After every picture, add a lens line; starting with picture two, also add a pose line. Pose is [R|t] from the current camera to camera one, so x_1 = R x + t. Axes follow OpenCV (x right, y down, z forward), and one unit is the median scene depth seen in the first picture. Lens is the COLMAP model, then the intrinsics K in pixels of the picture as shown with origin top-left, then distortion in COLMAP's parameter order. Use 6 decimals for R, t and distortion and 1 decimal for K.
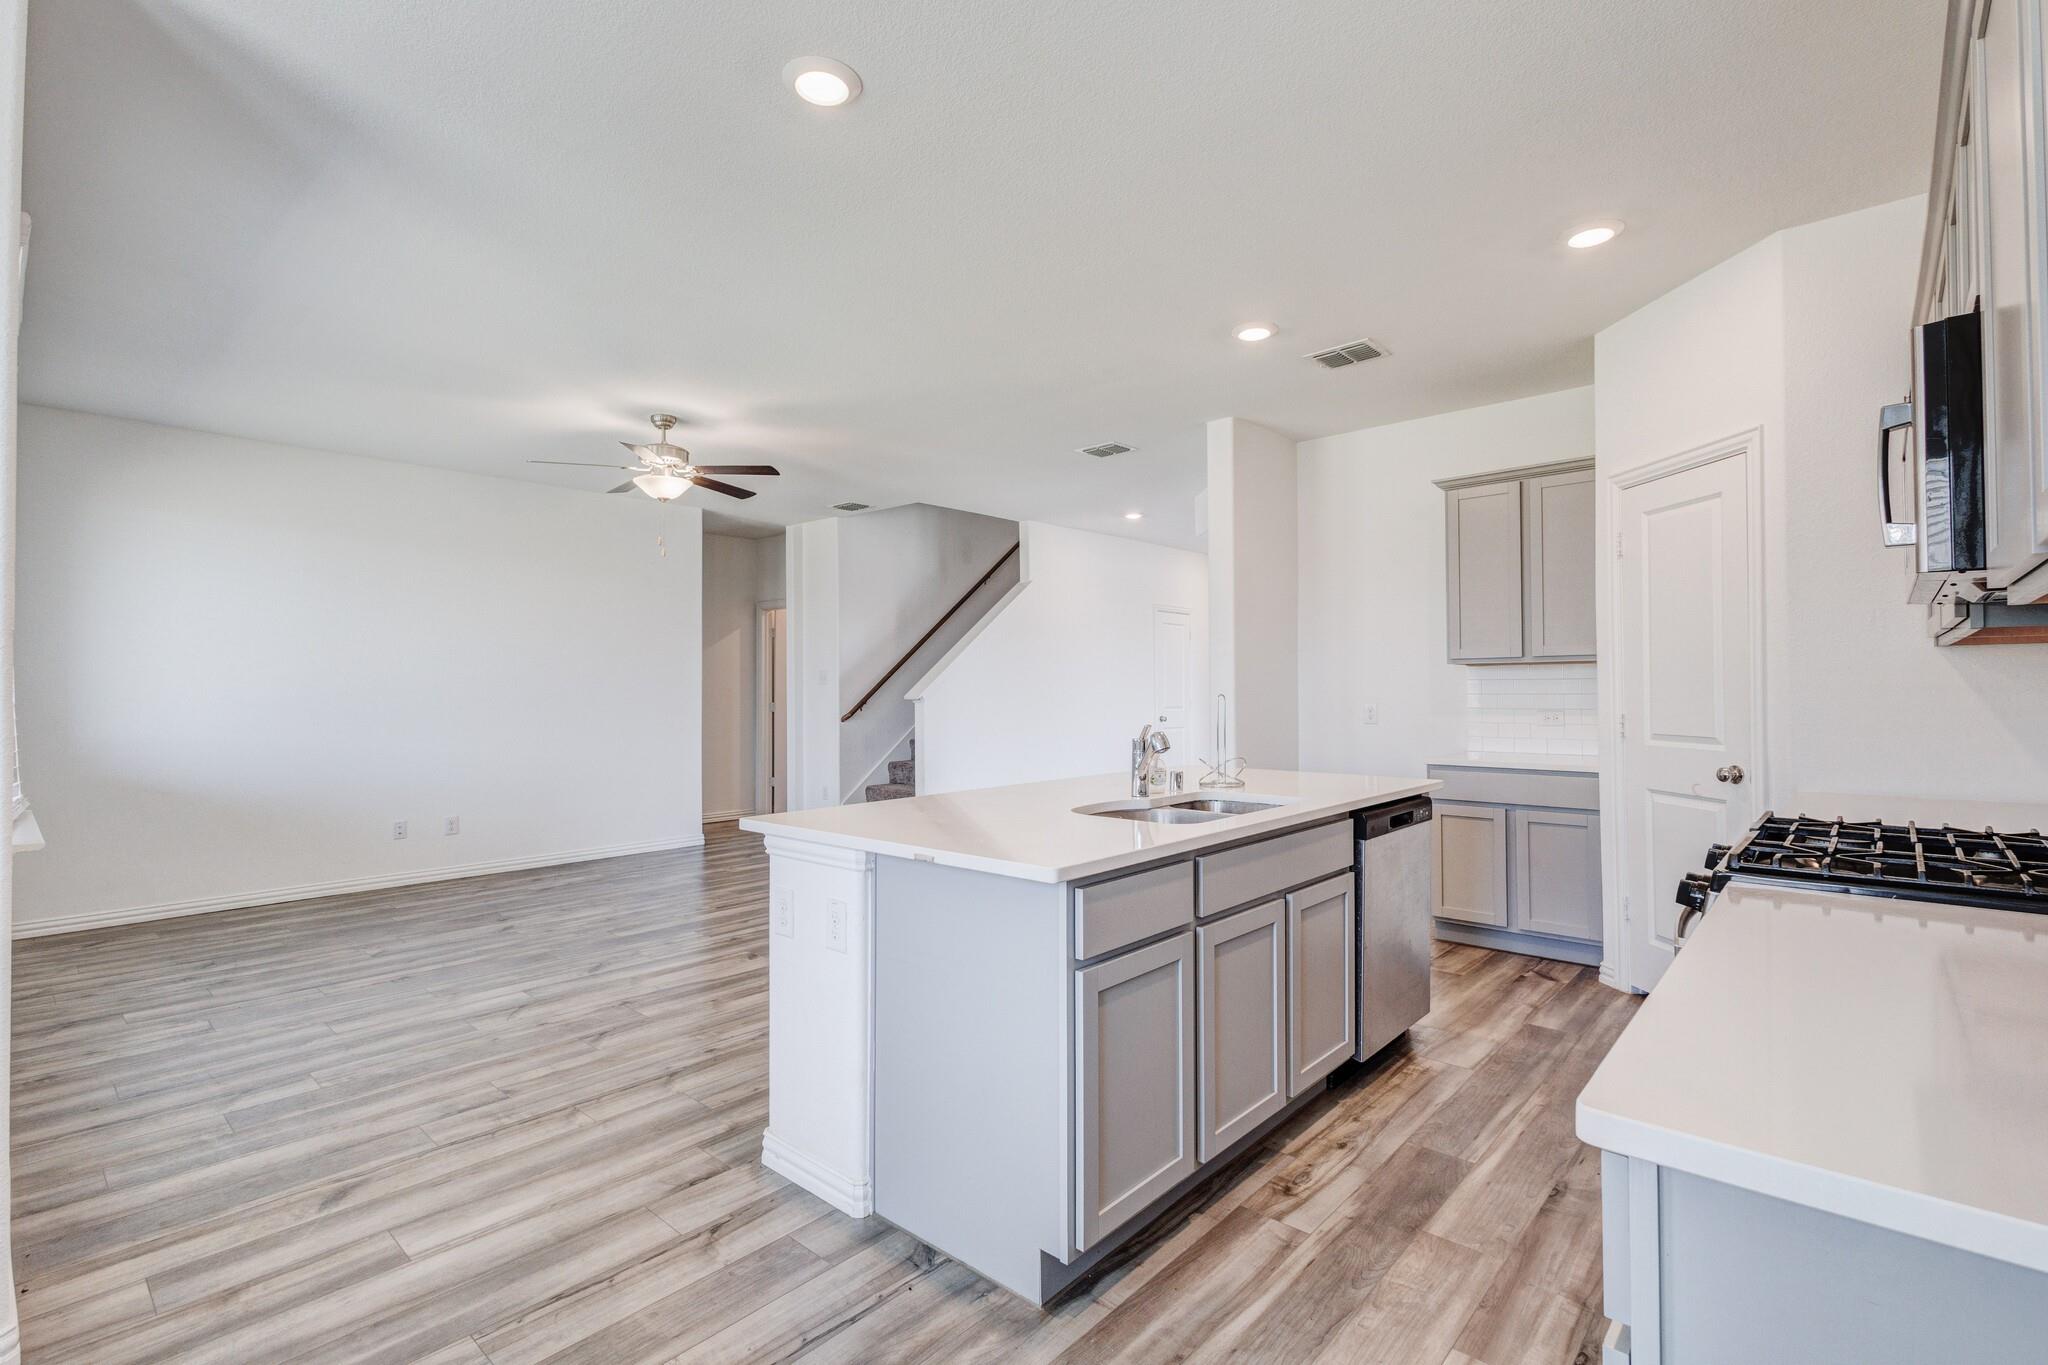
lens RADIAL K [[939.5, 0, 1019.3], [0, 939.5, 681.9], [0, 0, 1]] dist [0.005128, -0.003236]
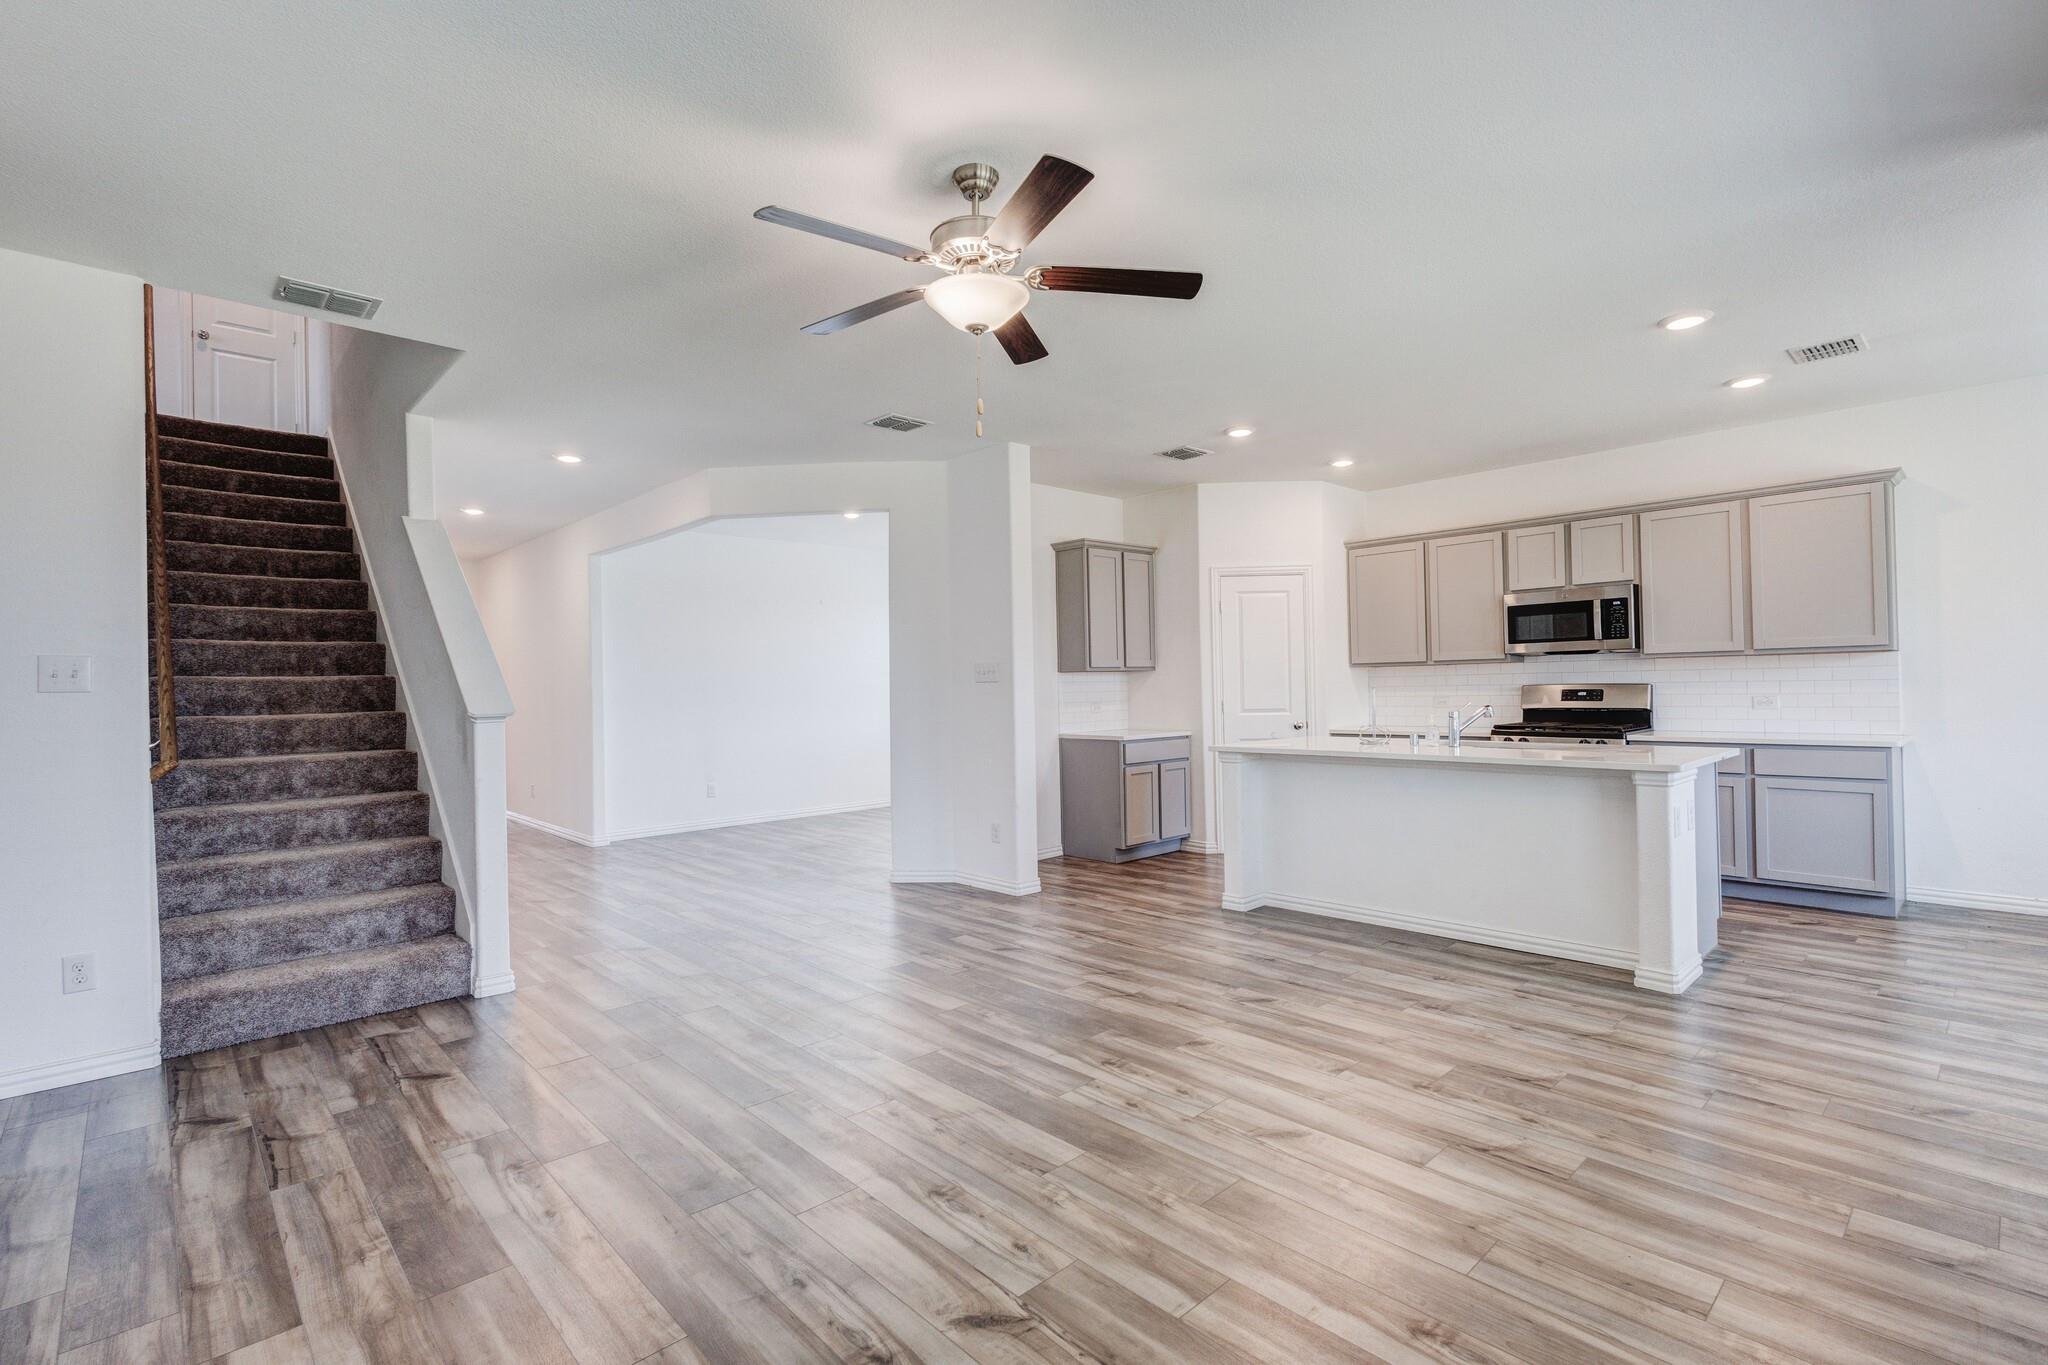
lens RADIAL K [[939.5, 0, 1026.6], [0, 939.5, 676.6], [0, 0, 1]] dist [0.005128, -0.003236]
pose [[0.078570, 0.014478, 0.996803, -1.597747], [0.010968, 0.999821, -0.015386, 0.017900], [-0.996848, 0.012142, 0.078397, 1.648755]]
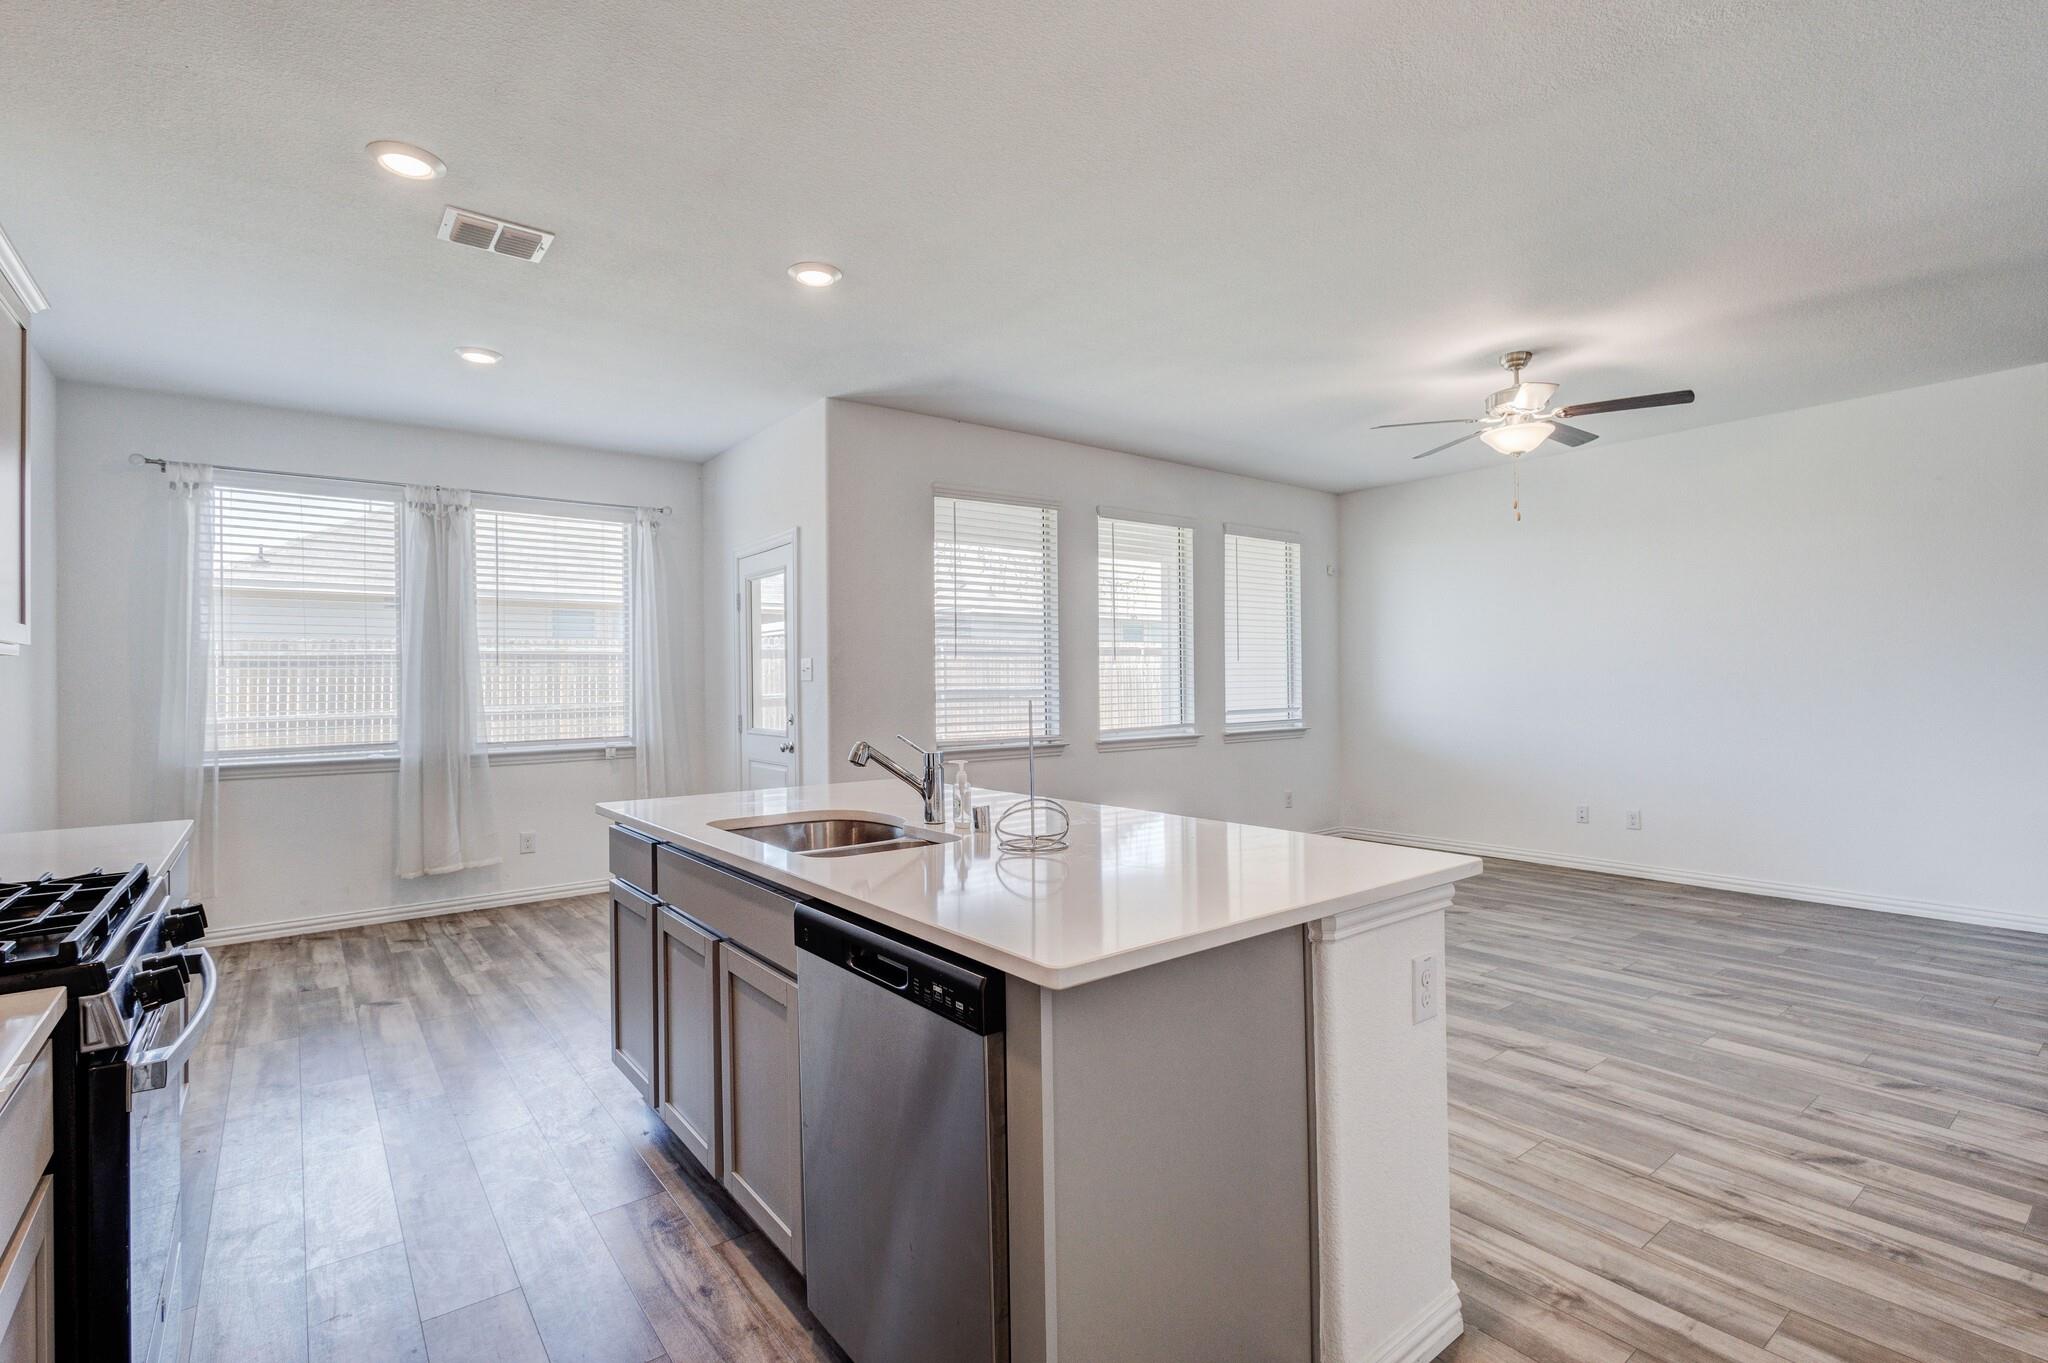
lens RADIAL K [[939.5, 0, 1014.1], [0, 939.5, 679.2], [0, 0, 1]] dist [0.005128, -0.003236]
pose [[-0.181987, 0.005713, -0.983284, 0.935621], [0.019686, 0.999804, 0.002165, -0.002110], [0.983104, -0.018963, -0.182064, 1.246157]]
